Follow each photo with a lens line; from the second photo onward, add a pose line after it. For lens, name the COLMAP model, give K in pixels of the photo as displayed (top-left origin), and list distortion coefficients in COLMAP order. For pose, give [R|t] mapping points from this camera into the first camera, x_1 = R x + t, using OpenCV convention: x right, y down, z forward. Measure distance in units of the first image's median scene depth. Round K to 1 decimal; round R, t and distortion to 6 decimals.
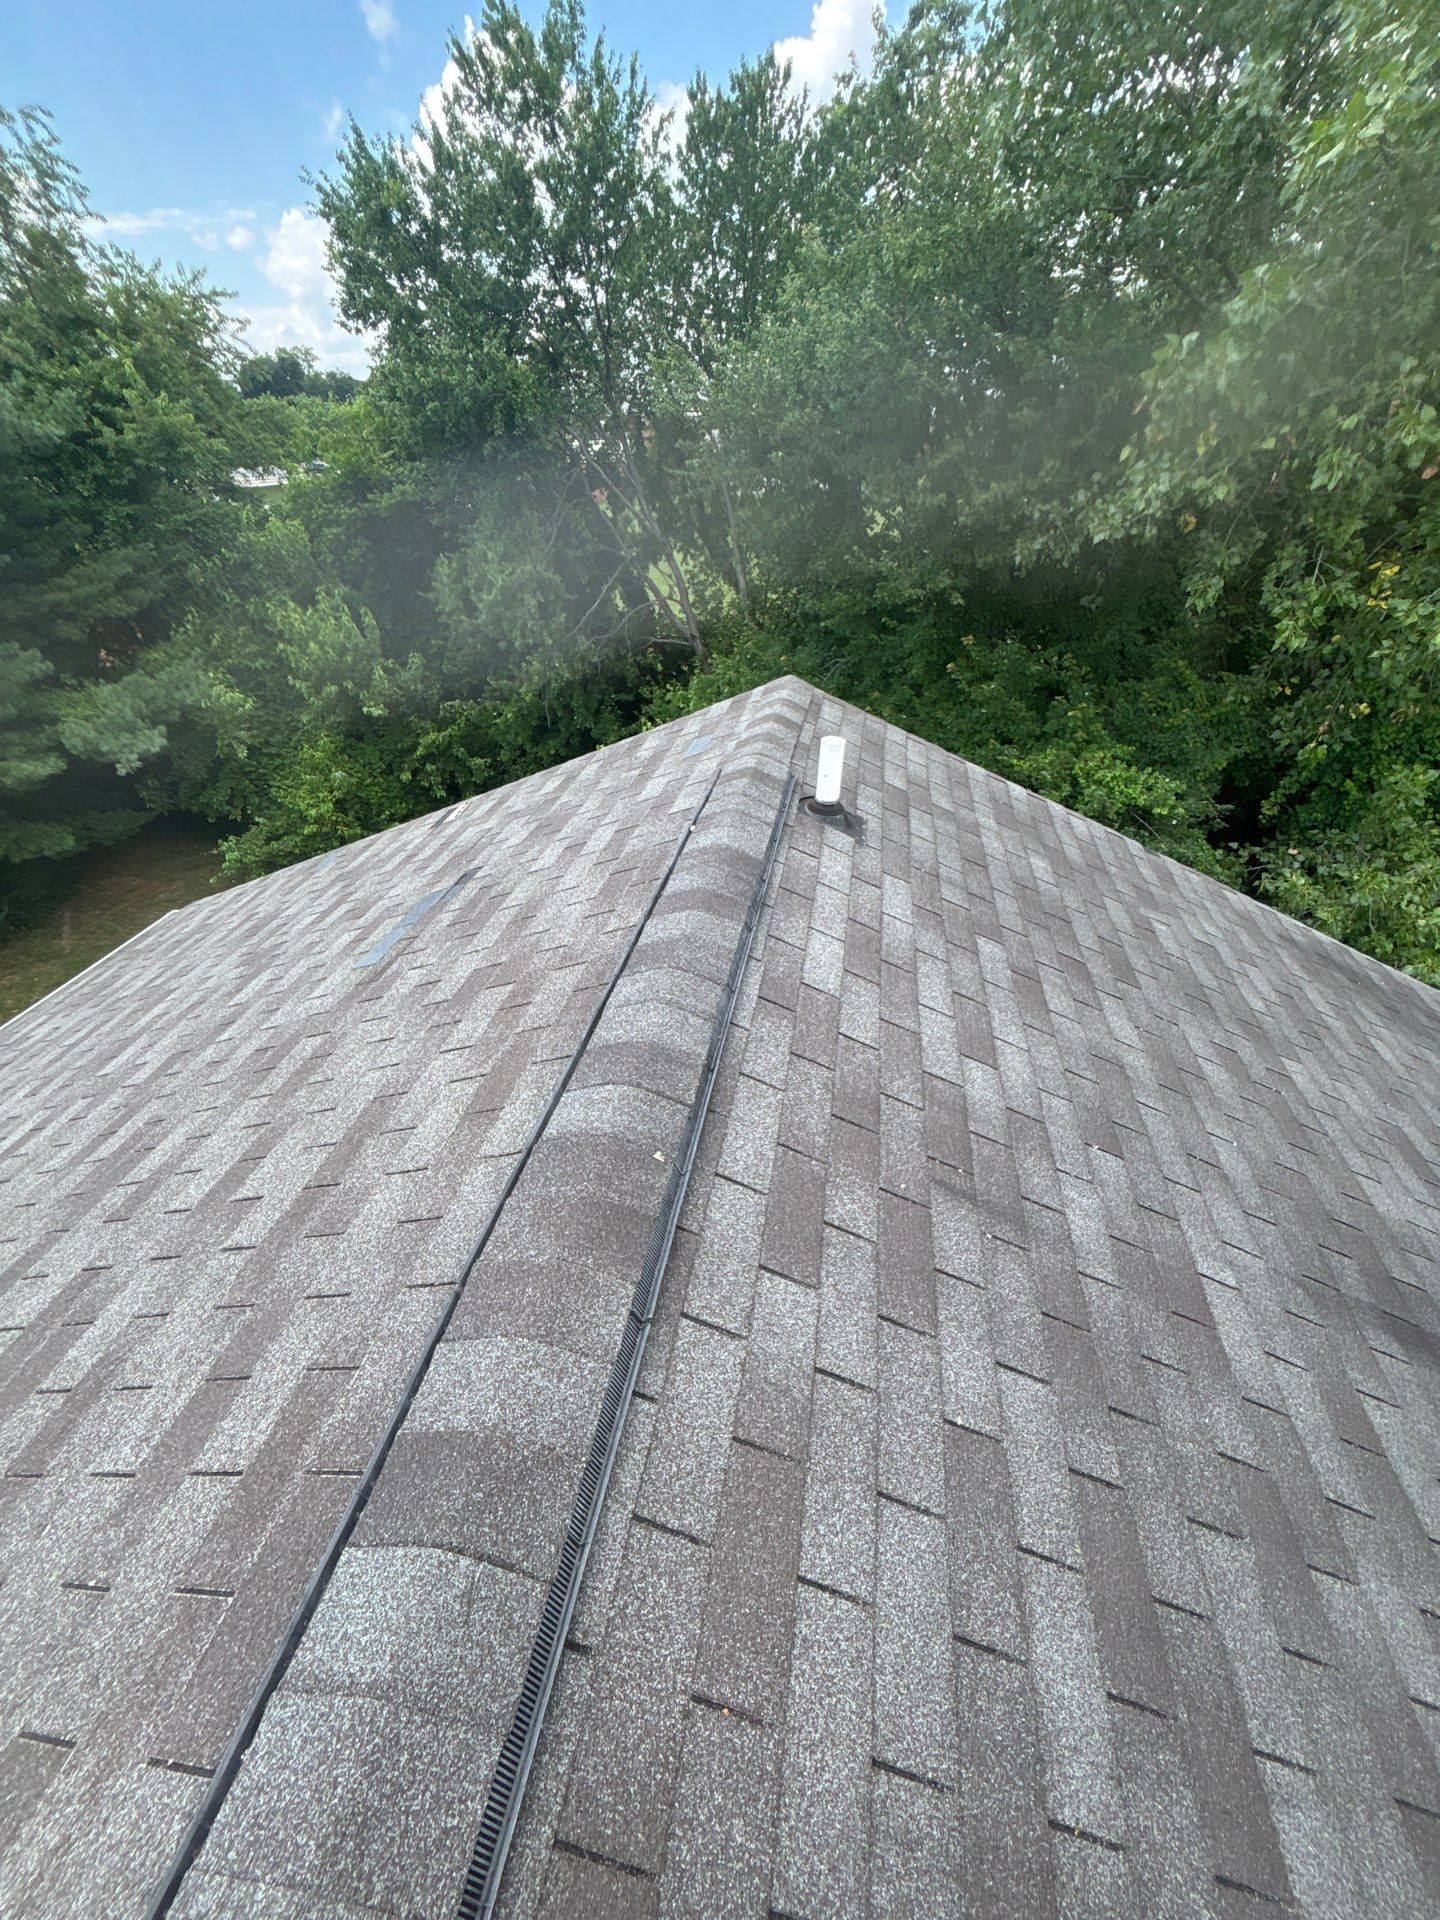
lens RADIAL K [[787.3, 0, 729.0], [0, 787.3, 953.5], [0, 0, 1]] dist [0.001337, 0.000187]
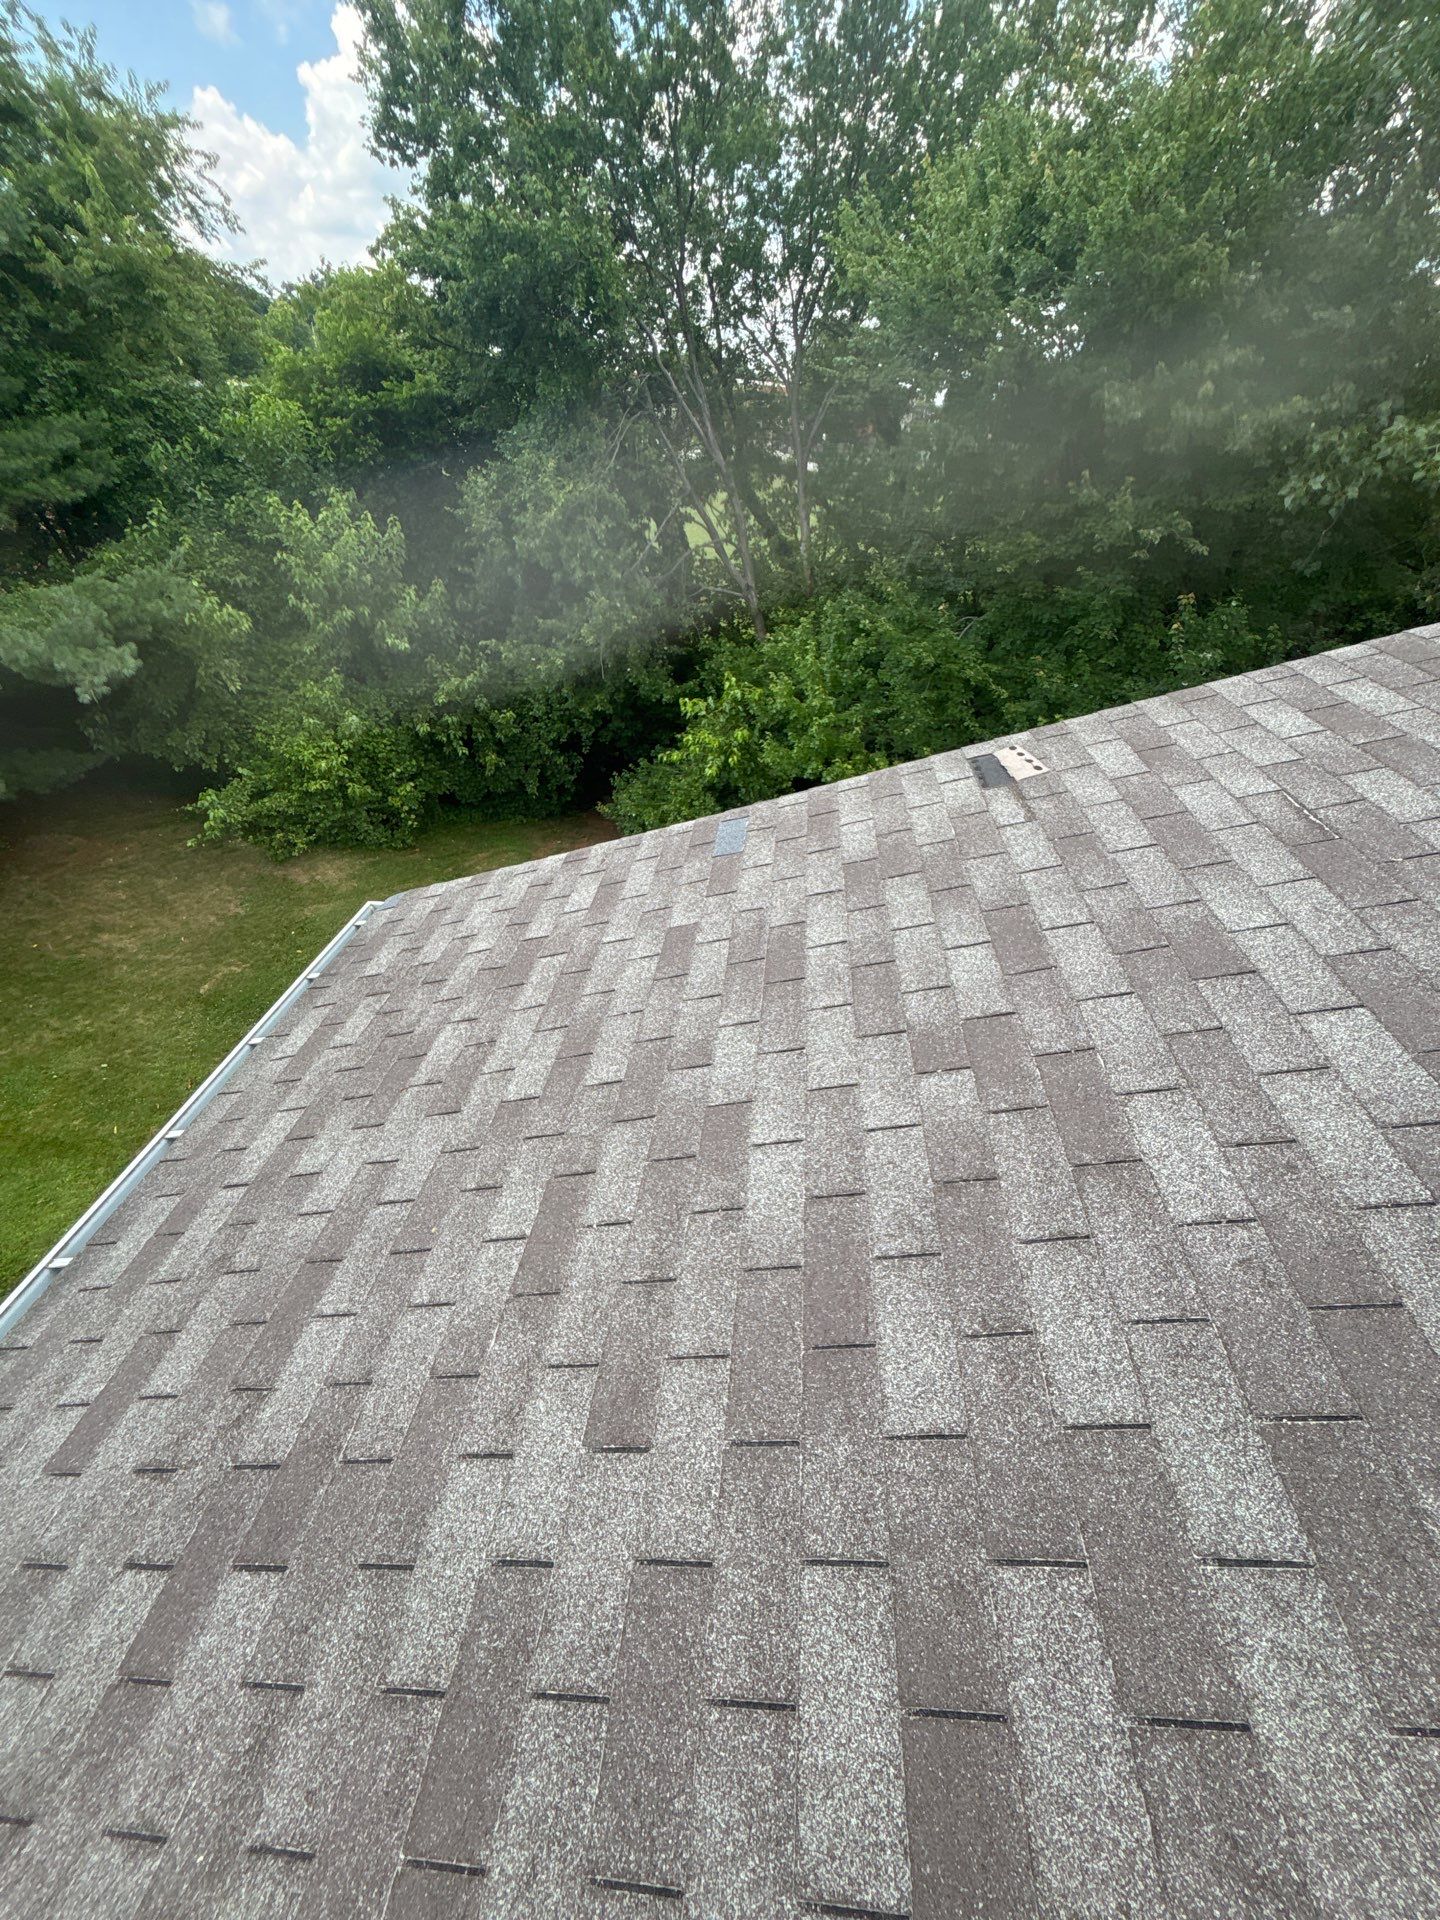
lens RADIAL K [[787.3, 0, 725.1], [0, 787.3, 951.0], [0, 0, 1]] dist [0.001337, 0.000187]
pose [[0.994366, 0.026891, 0.102535, -0.185609], [-0.029260, 0.999337, 0.021665, -0.017042], [-0.101884, -0.024543, 0.994493, 0.141255]]
